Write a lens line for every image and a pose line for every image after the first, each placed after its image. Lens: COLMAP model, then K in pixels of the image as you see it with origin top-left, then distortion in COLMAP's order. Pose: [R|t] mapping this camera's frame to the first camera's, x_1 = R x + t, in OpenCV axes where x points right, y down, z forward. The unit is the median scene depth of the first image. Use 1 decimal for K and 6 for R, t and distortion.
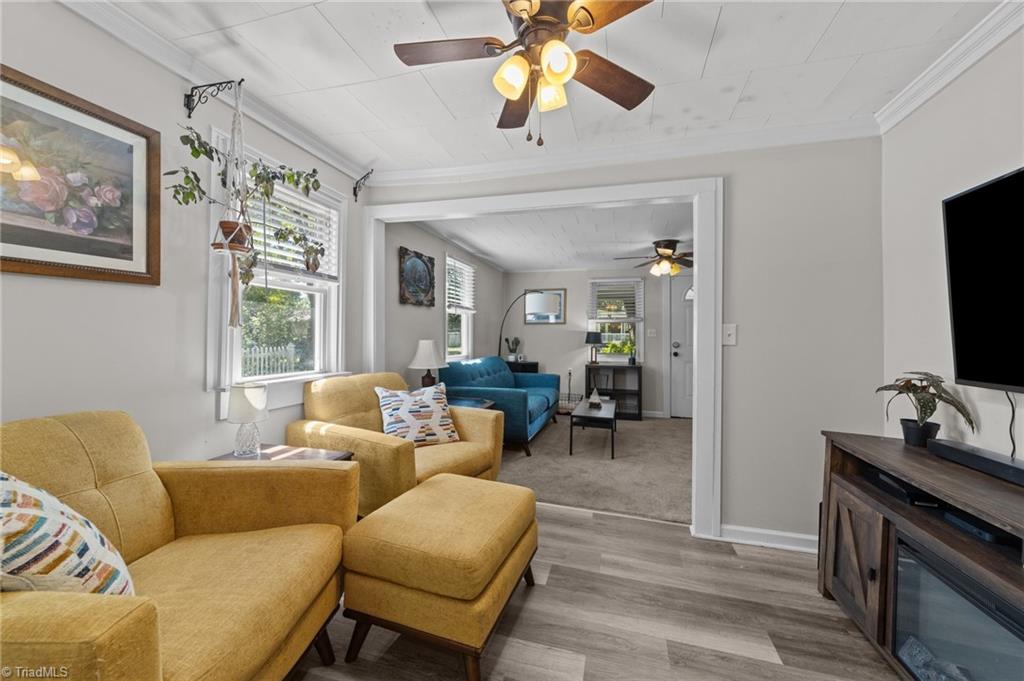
lens RADIAL K [[396.4, 0, 512.6], [0, 396.4, 336.9], [0, 0, 1]] dist [-0.007988, 0.002222]
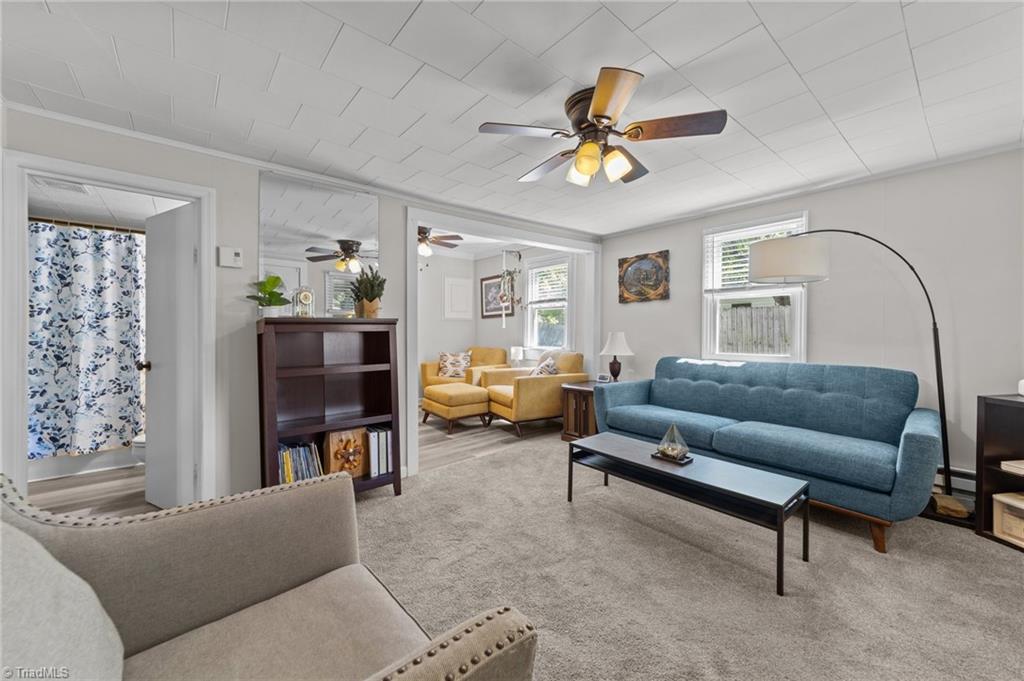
lens RADIAL K [[396.4, 0, 511.0], [0, 396.4, 333.5], [0, 0, 1]] dist [-0.007988, 0.002222]
pose [[-0.558638, -0.003718, -0.829403, 0.826482], [-0.006977, 0.999976, 0.000216, 0.012578], [0.829382, 0.005907, -0.558651, 1.206742]]
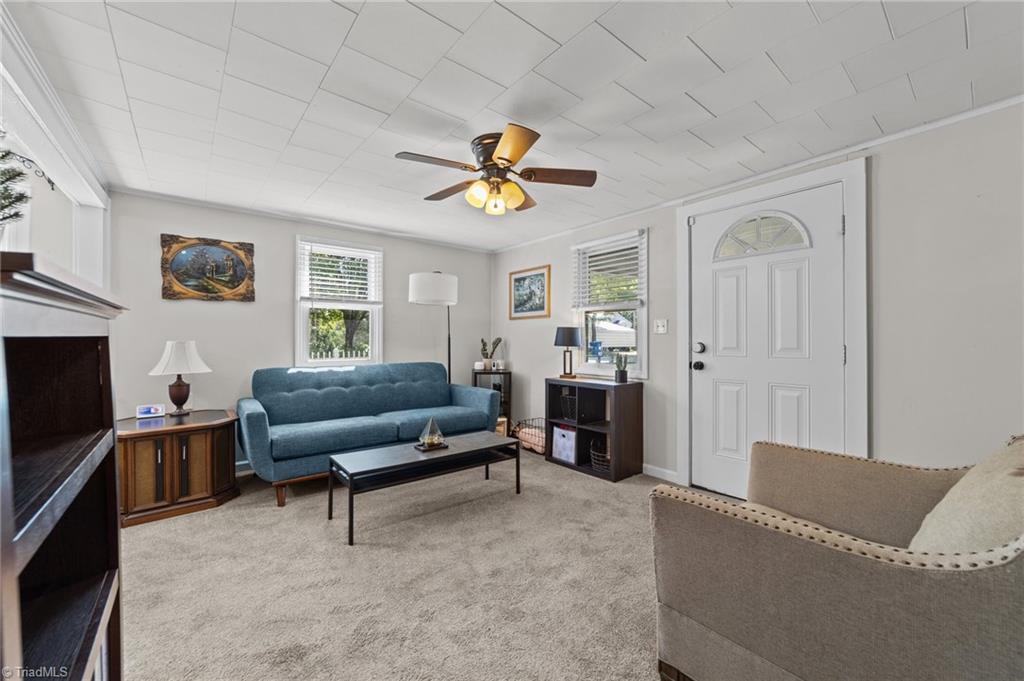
lens RADIAL K [[396.4, 0, 511.2], [0, 396.4, 341.2], [0, 0, 1]] dist [-0.007988, 0.002222]
pose [[0.819135, -0.011543, -0.573484, 0.717882], [0.009523, 0.999933, -0.006524, 0.018885], [0.573521, -0.000117, 0.819191, 0.615721]]
